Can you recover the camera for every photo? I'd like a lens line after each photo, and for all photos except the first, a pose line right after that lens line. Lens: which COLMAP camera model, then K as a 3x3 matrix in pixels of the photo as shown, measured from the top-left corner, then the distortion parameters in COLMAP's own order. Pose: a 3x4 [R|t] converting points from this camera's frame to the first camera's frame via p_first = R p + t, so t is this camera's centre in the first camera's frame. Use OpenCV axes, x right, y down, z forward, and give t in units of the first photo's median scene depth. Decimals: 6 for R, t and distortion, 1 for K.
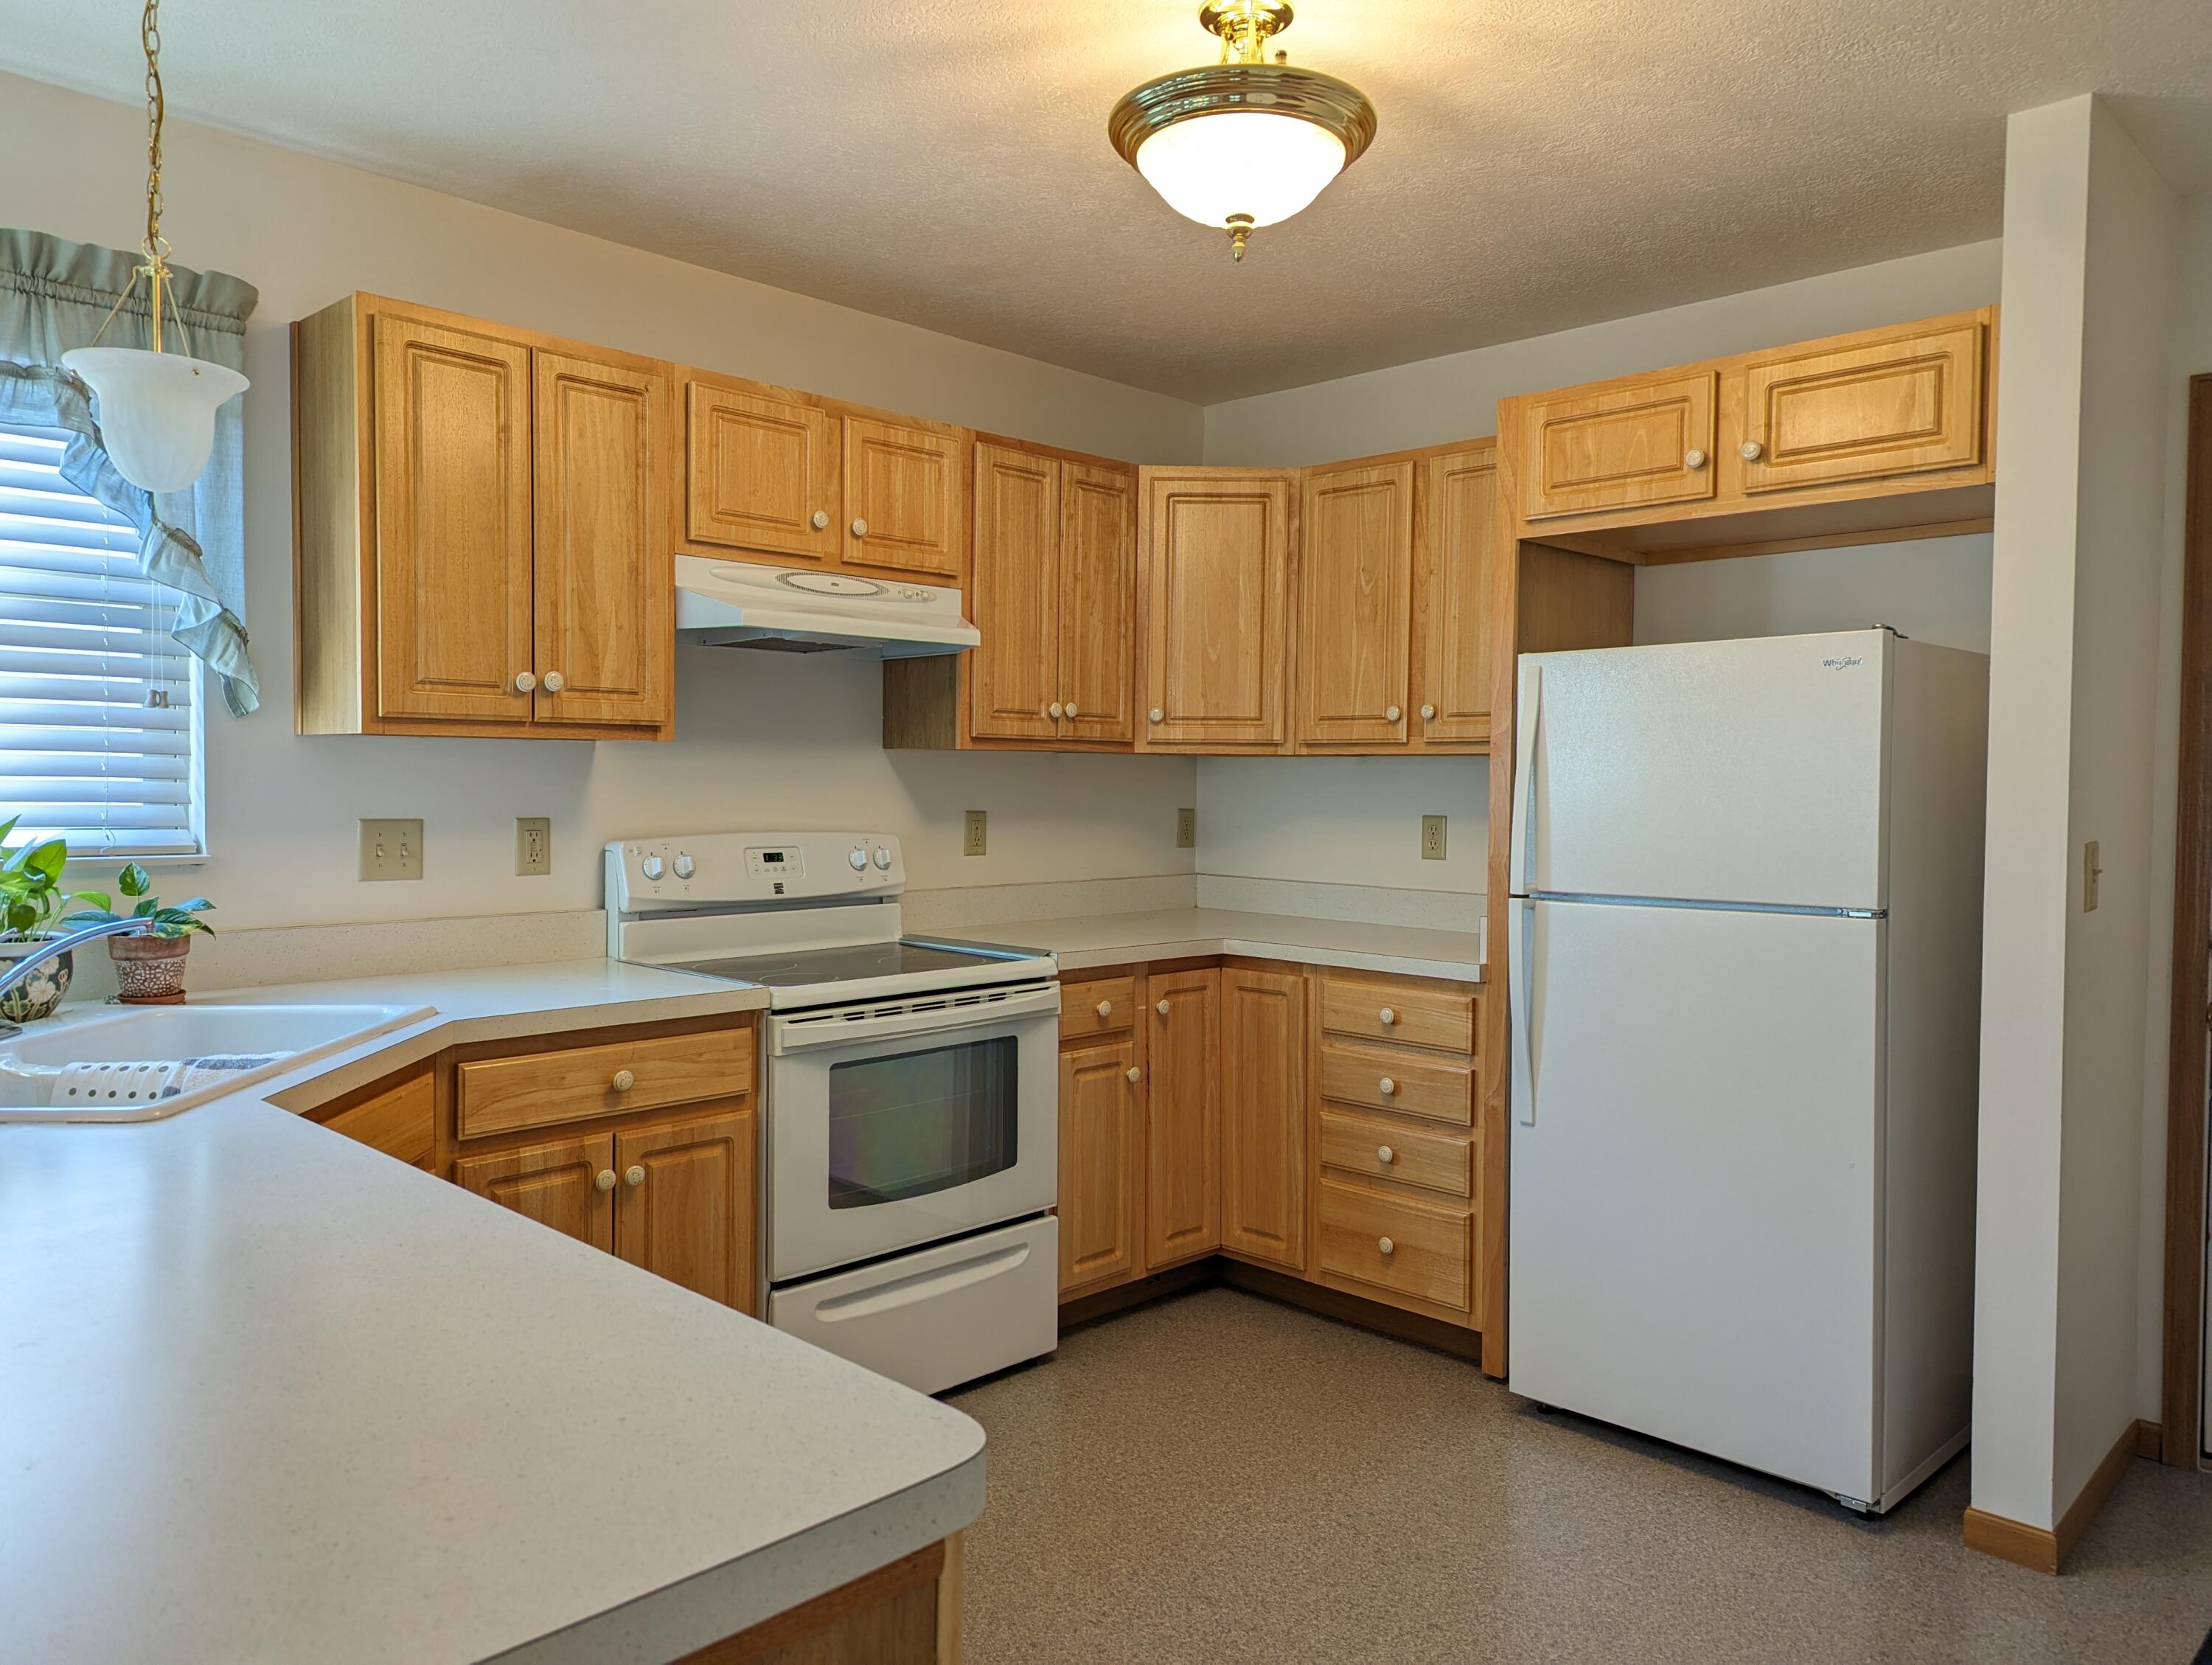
lens RADIAL K [[1550.5, 0, 1106.4], [0, 1550.5, 816.1], [0, 0, 1]] dist [0.063243, -0.054238]
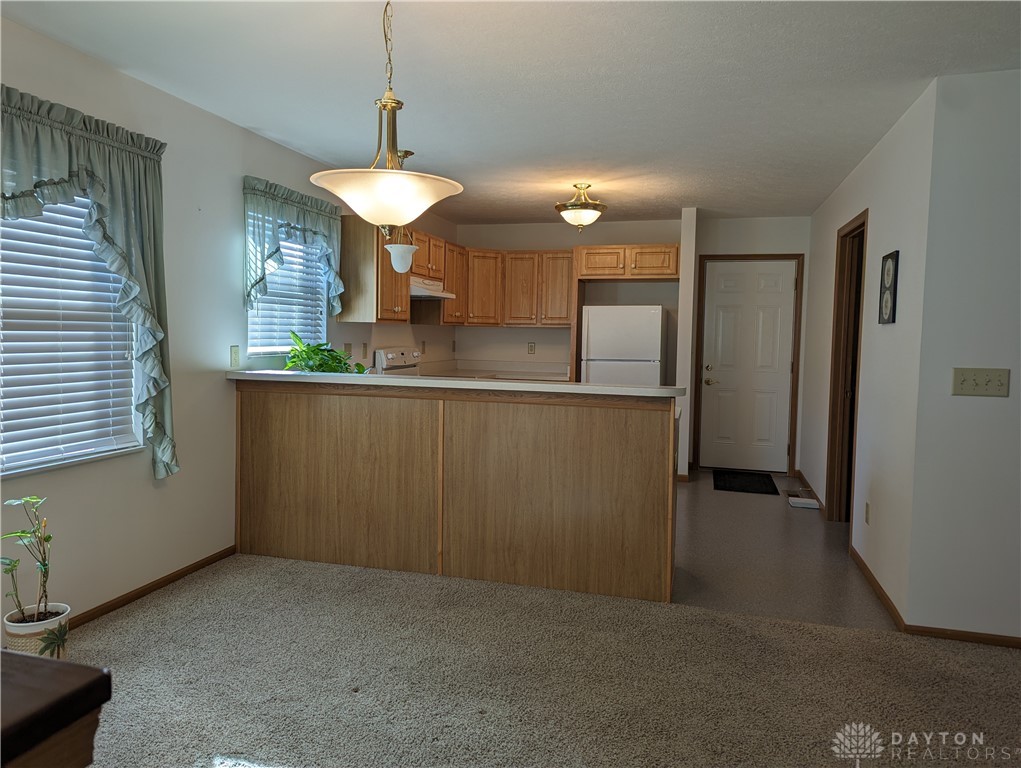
lens RADIAL K [[715.7, 0, 510.7], [0, 715.7, 376.5], [0, 0, 1]] dist [0.063243, -0.054238]
pose [[0.874489, -0.023298, 0.484485, -0.880901], [0.001495, 0.998970, 0.045341, 0.002829], [-0.485042, -0.038926, 0.873624, -0.667488]]
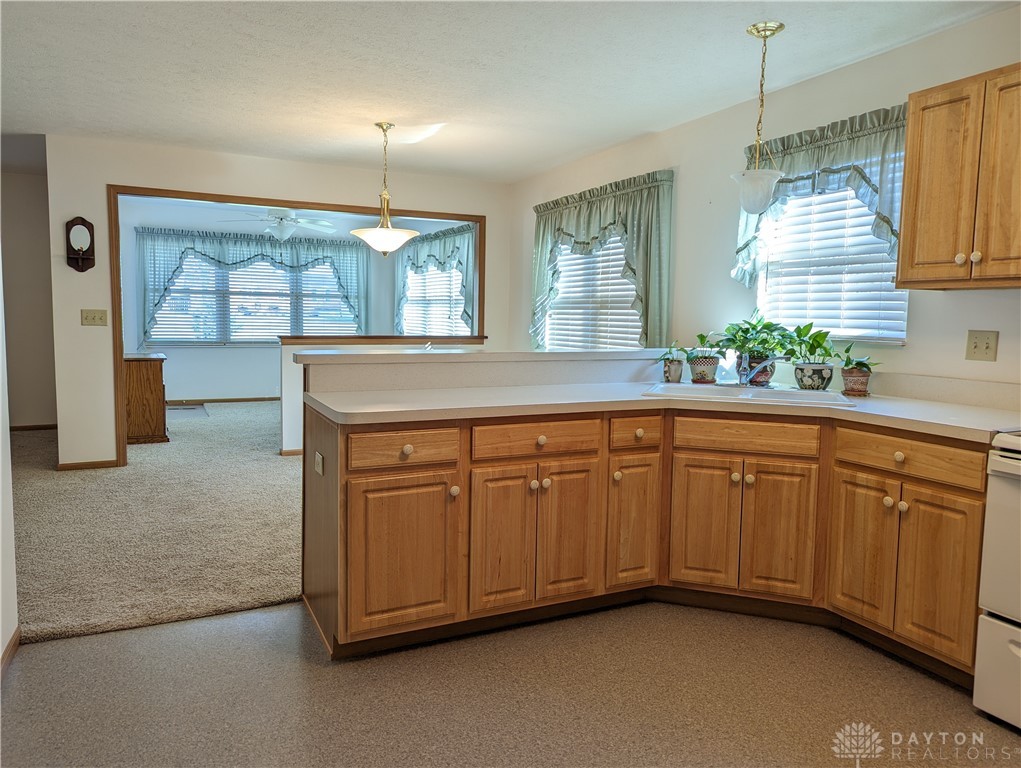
lens RADIAL K [[715.7, 0, 510.7], [0, 715.7, 376.5], [0, 0, 1]] dist [0.063243, -0.054238]
pose [[-0.341732, 0.065009, -0.937546, 0.597986], [-0.045576, 0.995284, 0.085625, 0.007589], [0.938692, 0.071991, -0.337157, 0.685574]]
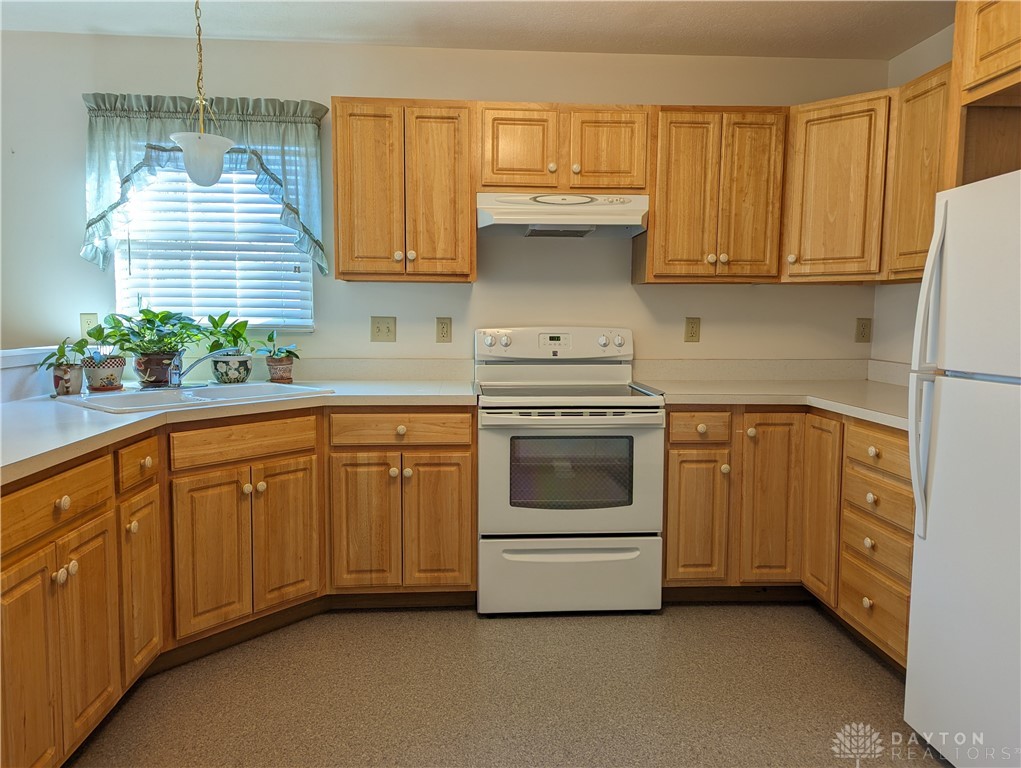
lens RADIAL K [[715.7, 0, 510.7], [0, 715.7, 376.5], [0, 0, 1]] dist [0.063243, -0.054238]
pose [[0.743417, 0.053053, -0.666721, 0.405811], [-0.015638, 0.997955, 0.061973, 0.020531], [0.668646, -0.035646, 0.742726, 0.275870]]
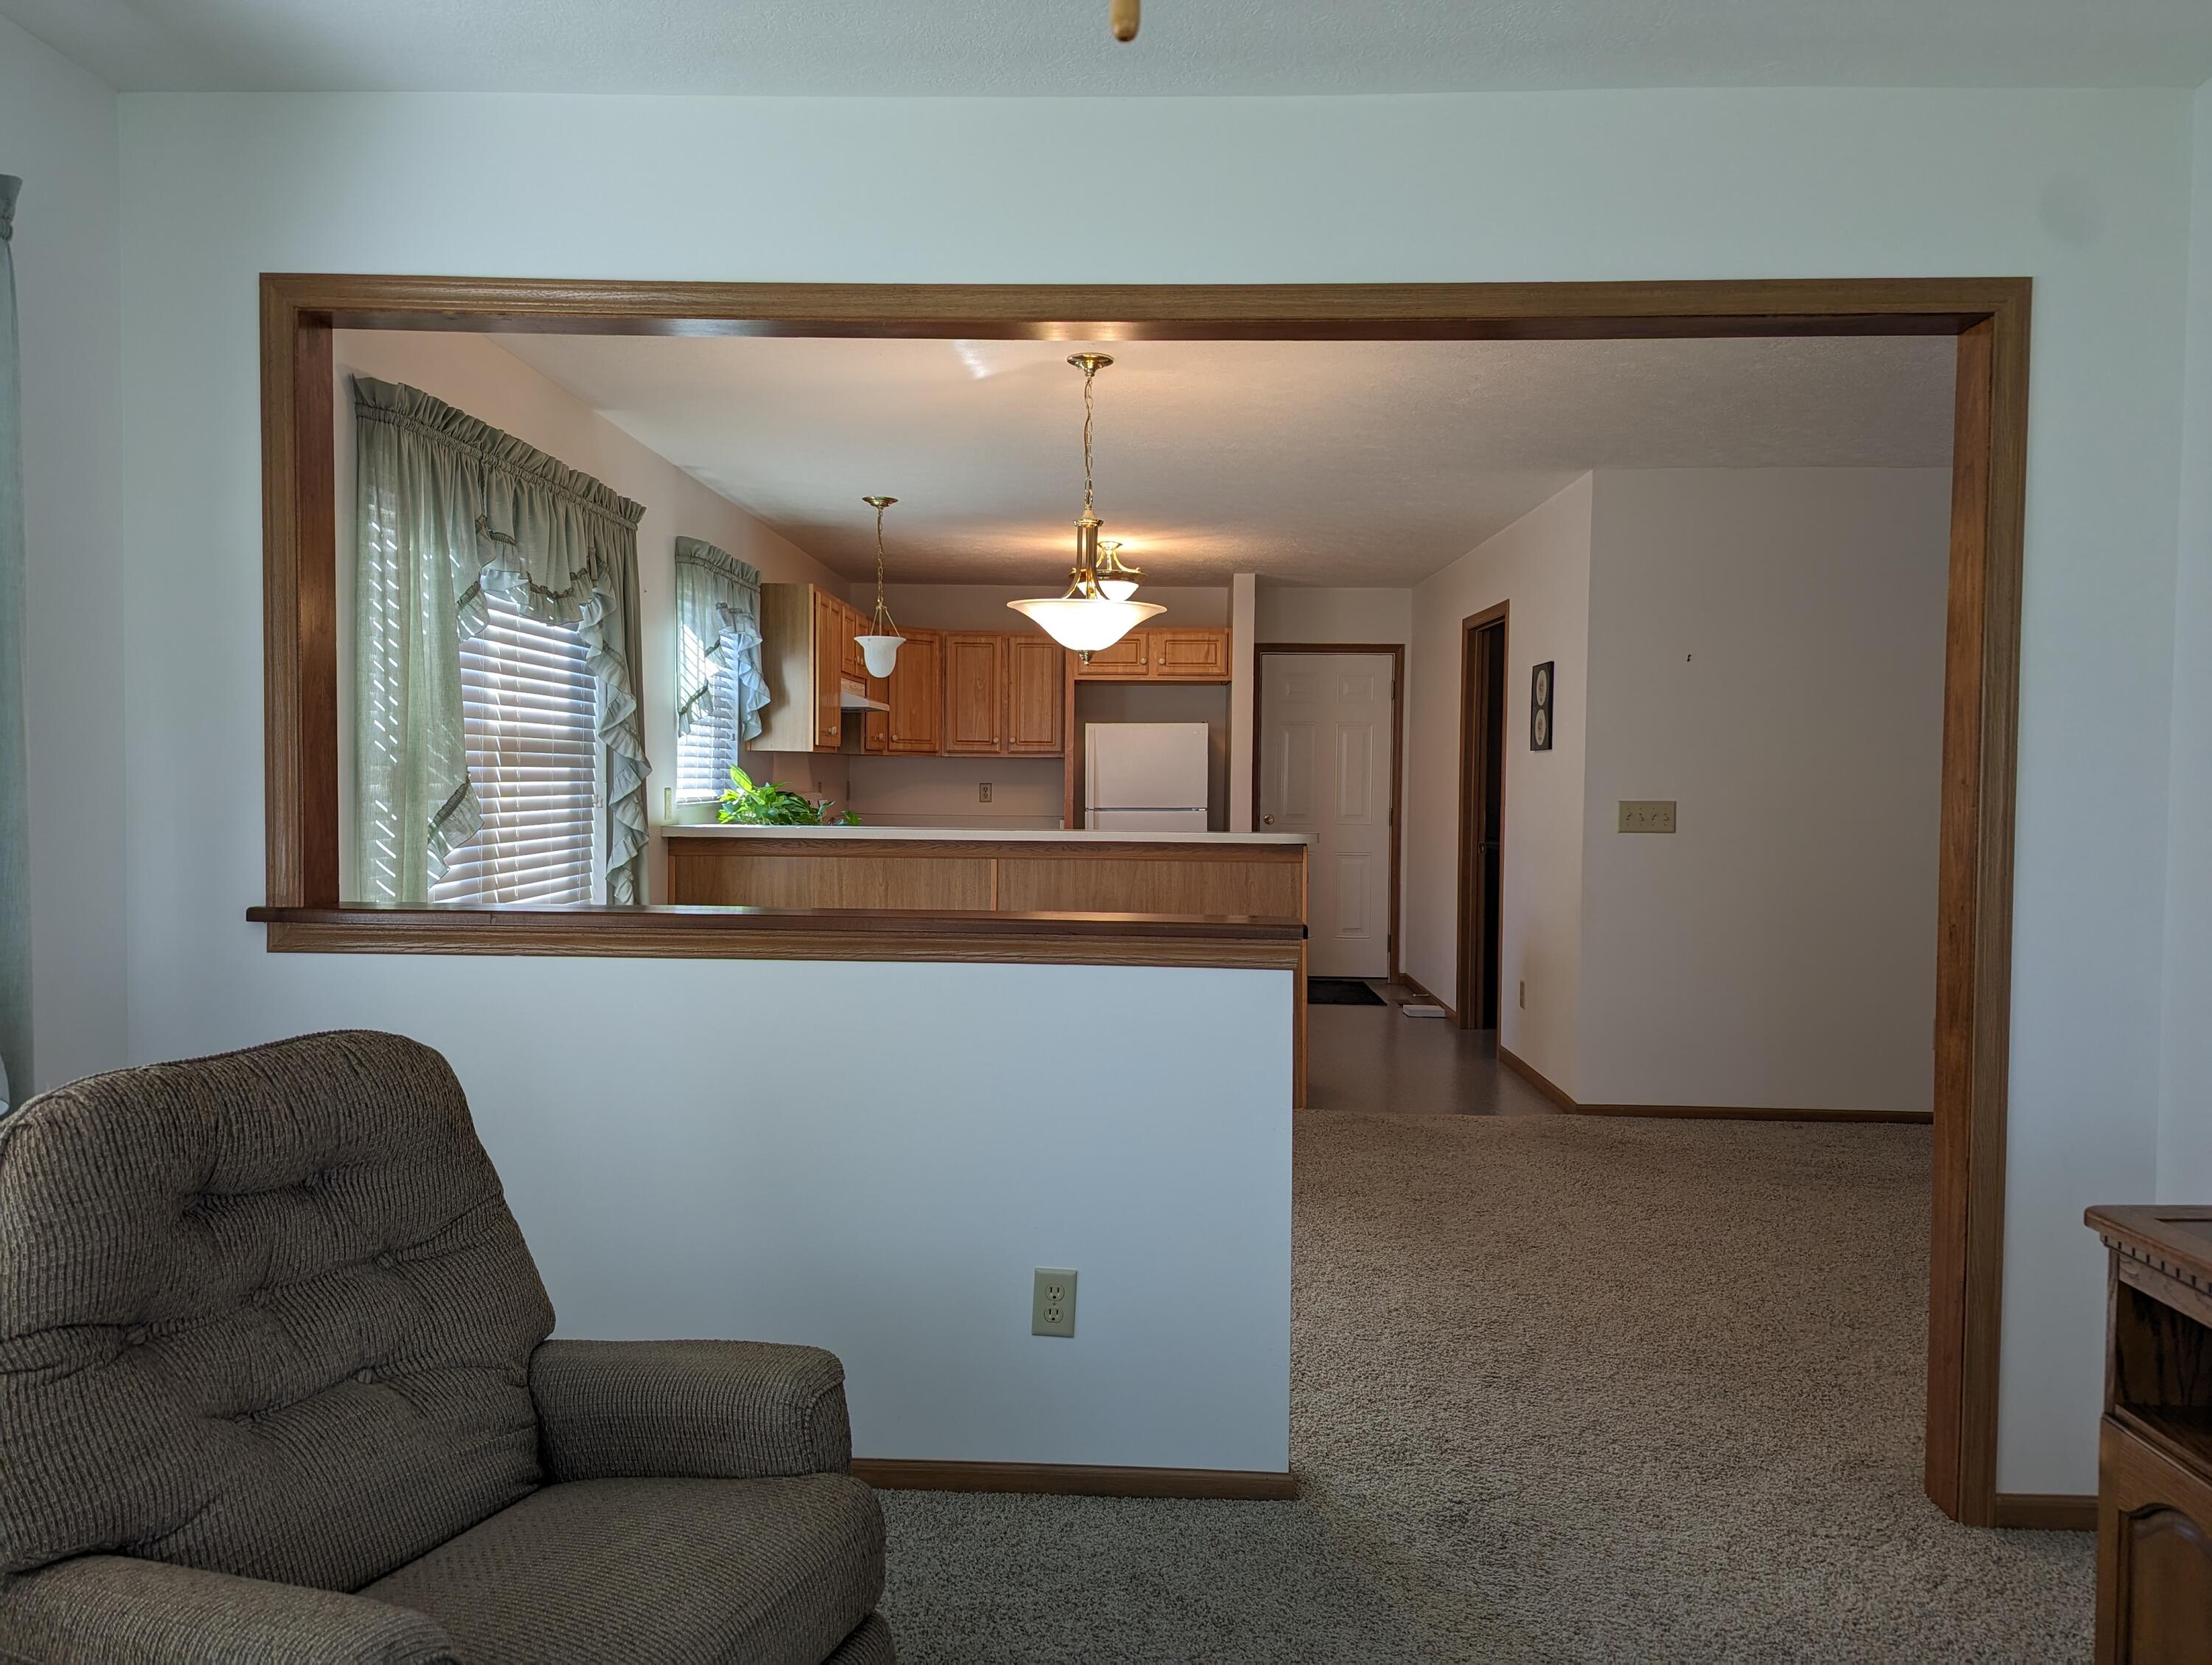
lens RADIAL K [[1547.4, 0, 1112.9], [0, 1547.4, 824.3], [0, 0, 1]] dist [0.064968, -0.057548]
pose [[0.728196, -0.024973, 0.684914, -1.549117], [0.013175, 0.999661, 0.022442, 0.014230], [-0.685242, -0.007319, 0.728278, -1.014425]]
